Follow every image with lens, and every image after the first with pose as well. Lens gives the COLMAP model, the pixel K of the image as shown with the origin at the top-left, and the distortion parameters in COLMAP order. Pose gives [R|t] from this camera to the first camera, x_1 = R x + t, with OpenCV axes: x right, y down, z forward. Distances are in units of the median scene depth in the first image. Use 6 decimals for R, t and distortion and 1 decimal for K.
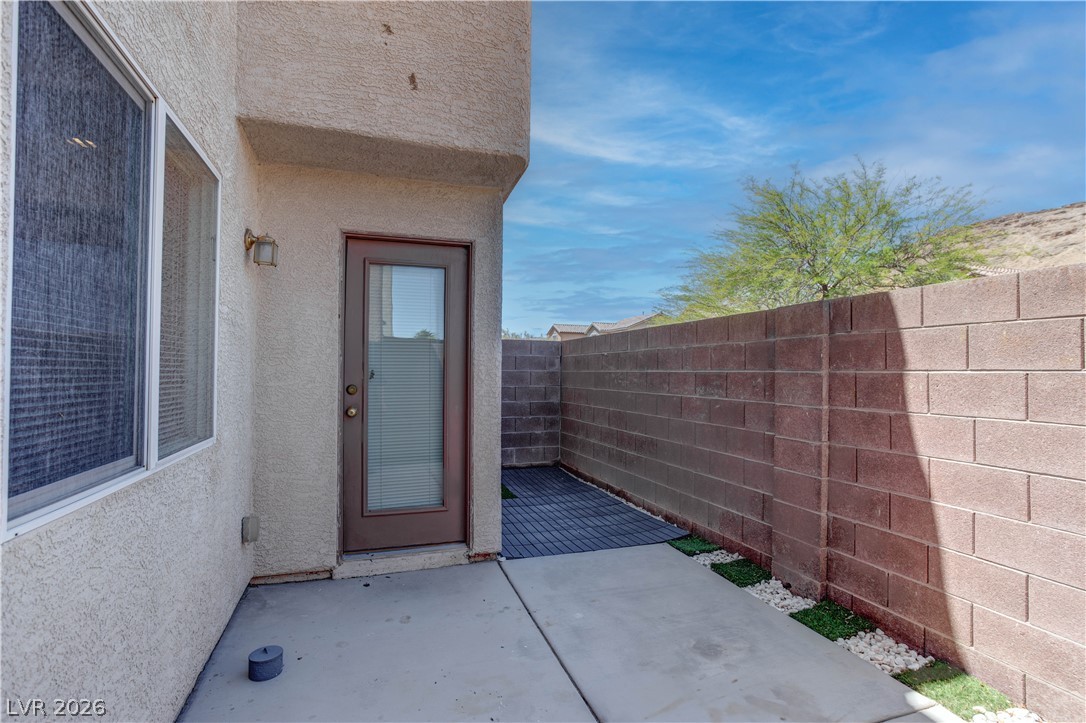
lens RADIAL K [[528.6, 0, 551.2], [0, 528.6, 358.6], [0, 0, 1]] dist [-0.054467, 0.033114]
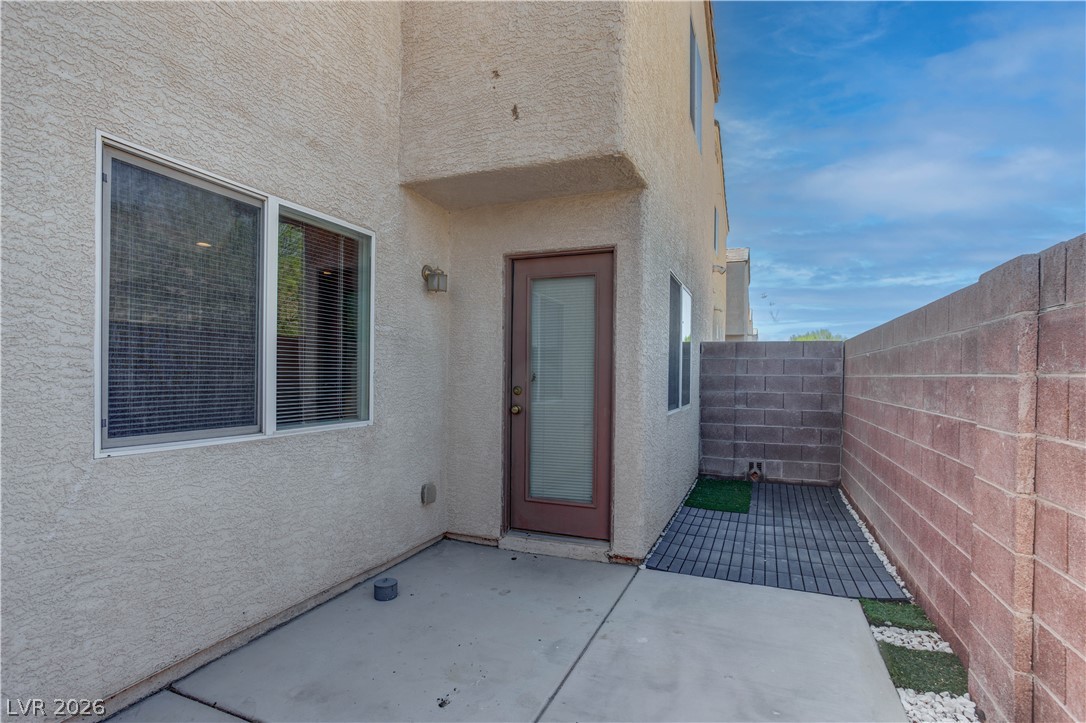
lens RADIAL K [[508.9, 0, 544.2], [0, 508.9, 374.5], [0, 0, 1]] dist [-0.063509, 0.040318]
pose [[0.760740, 0.000990, -0.649055, 0.385569], [0.011701, 0.999815, 0.015239, 0.007194], [0.648951, -0.019187, 0.760588, 0.177726]]
